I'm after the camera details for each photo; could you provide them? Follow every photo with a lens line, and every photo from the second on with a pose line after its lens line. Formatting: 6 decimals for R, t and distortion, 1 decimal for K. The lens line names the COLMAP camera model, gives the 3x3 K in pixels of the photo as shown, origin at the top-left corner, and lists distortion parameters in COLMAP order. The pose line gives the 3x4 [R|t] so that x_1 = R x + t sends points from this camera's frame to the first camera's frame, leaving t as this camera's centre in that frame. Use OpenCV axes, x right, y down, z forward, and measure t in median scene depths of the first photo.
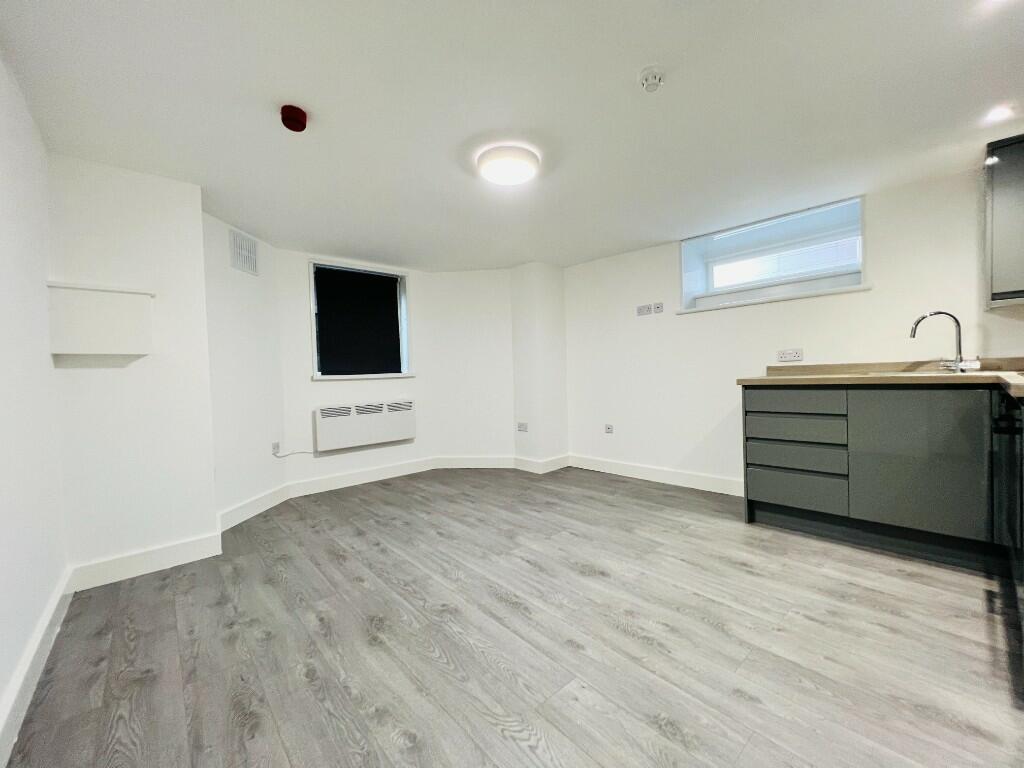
lens RADIAL K [[409.6, 0, 514.9], [0, 409.6, 386.1], [0, 0, 1]] dist [-0.000681, 0.000960]
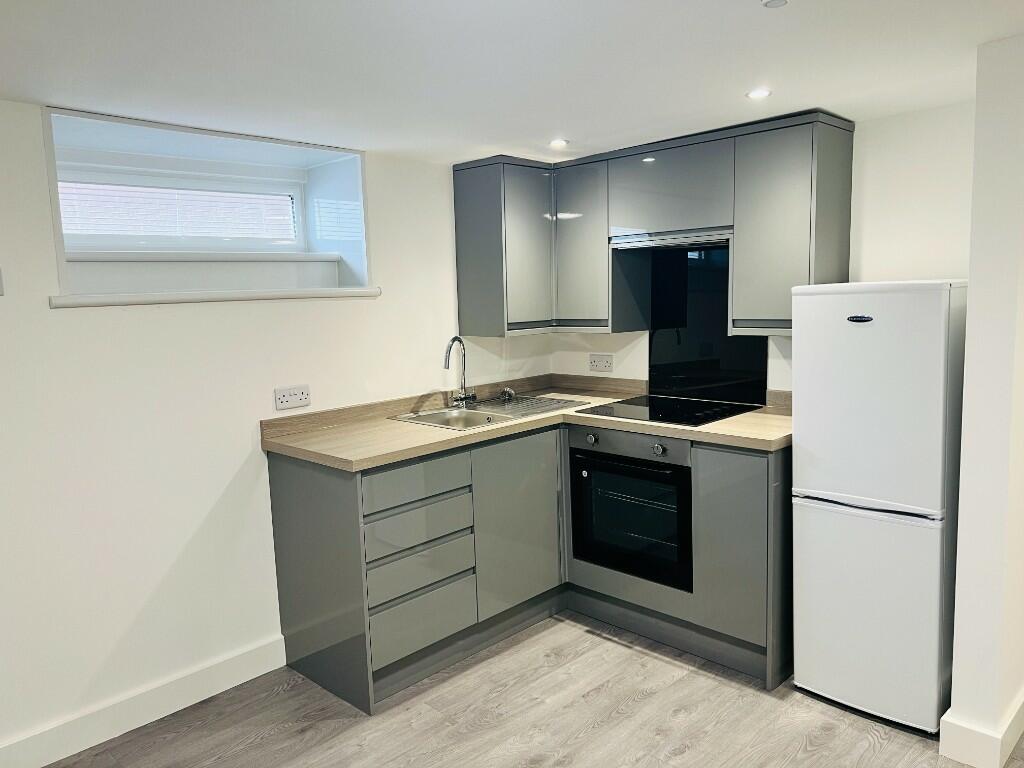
lens RADIAL K [[766.1, 0, 509.1], [0, 766.1, 385.9], [0, 0, 1]] dist [0.027535, -0.015999]
pose [[-0.048552, -0.092061, 0.994569, -0.548016], [0.063969, 0.993412, 0.095077, -0.243453], [-0.996770, 0.068238, -0.042343, 1.057480]]
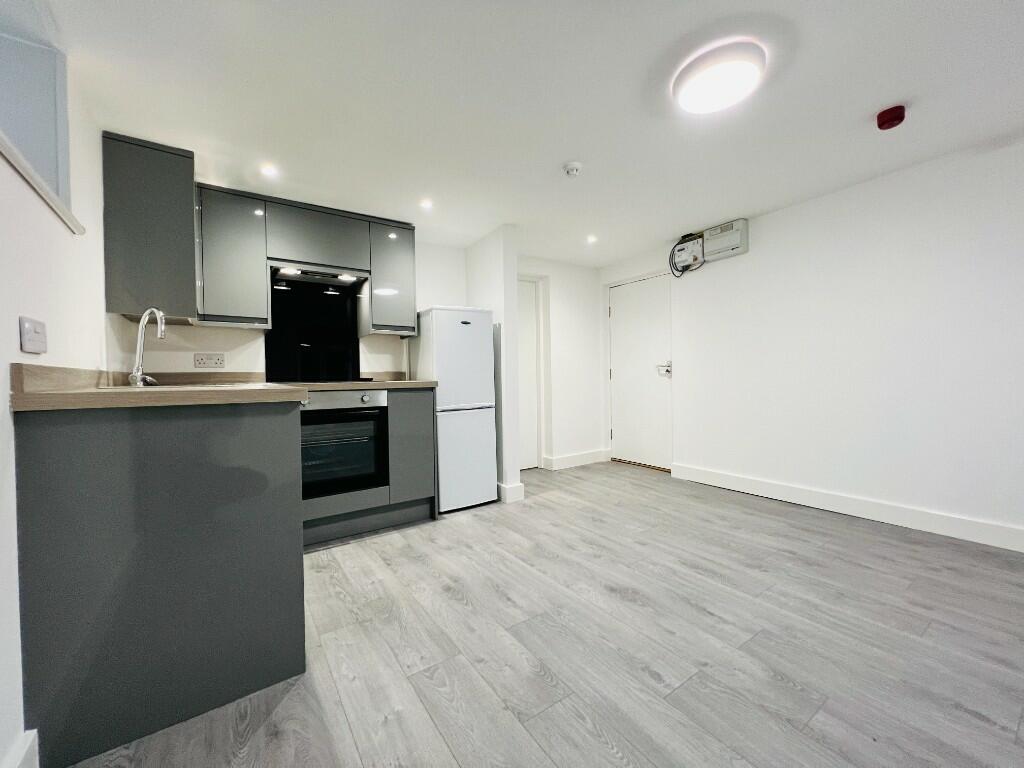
lens RADIAL K [[409.6, 0, 513.2], [0, 409.6, 383.9], [0, 0, 1]] dist [-0.000681, 0.000960]
pose [[-0.991095, 0.046390, 0.124818, 0.289964], [0.052050, 0.997741, 0.042472, -0.039256], [-0.122566, 0.048590, -0.991270, 1.854035]]
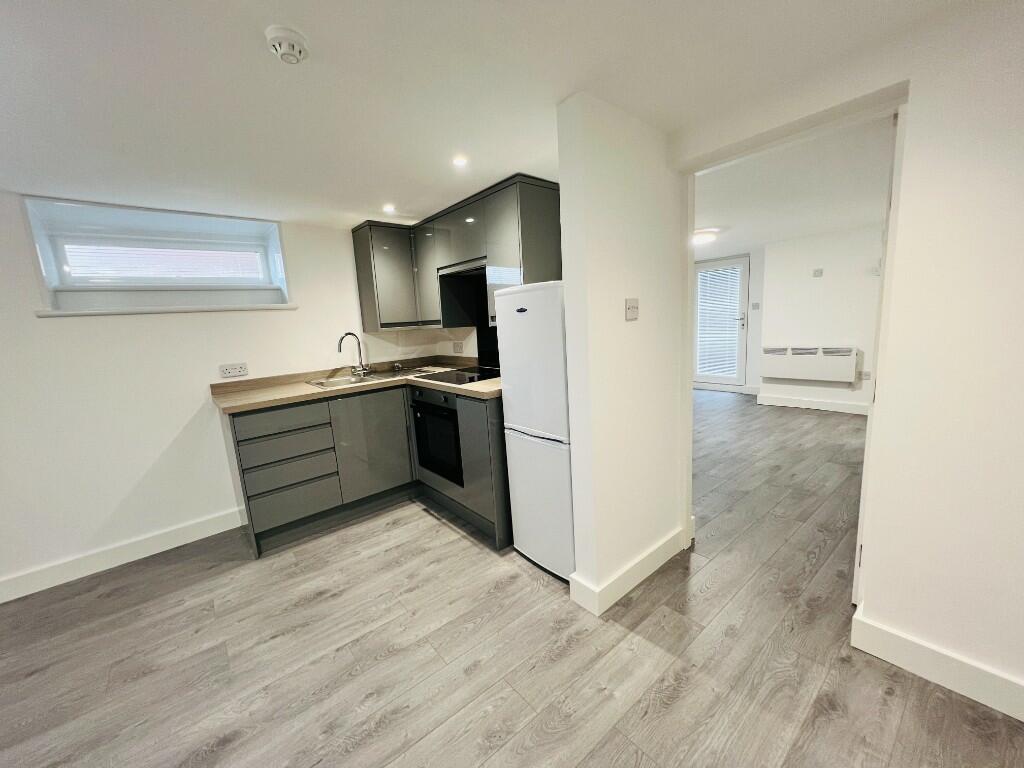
lens RADIAL K [[409.6, 0, 511.2], [0, 409.6, 384.3], [0, 0, 1]] dist [-0.000681, 0.000960]
pose [[0.043297, -0.133448, 0.990110, -0.337622], [0.088784, 0.987632, 0.129231, -0.153900], [-0.995109, 0.082310, 0.054610, 0.446693]]
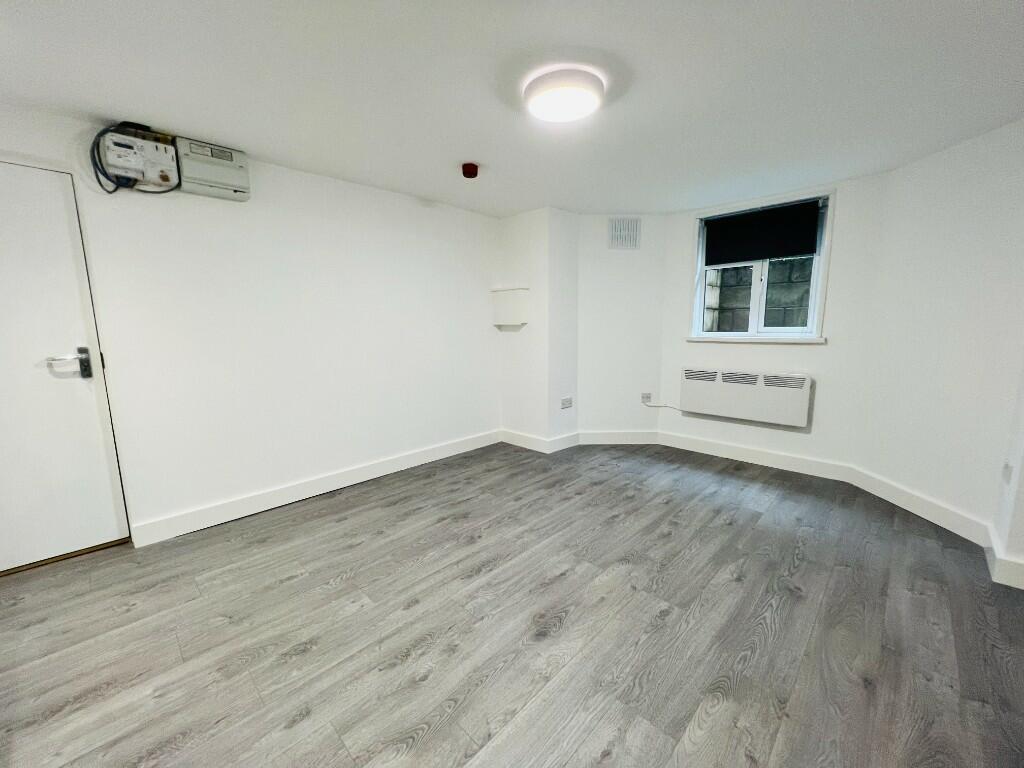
lens RADIAL K [[409.6, 0, 511.6], [0, 409.6, 384.8], [0, 0, 1]] dist [-0.000681, 0.000960]
pose [[0.070633, 0.177440, -0.981594, 0.863862], [-0.022437, 0.984085, 0.176276, -0.134855], [0.997250, 0.009573, 0.073490, 0.865239]]
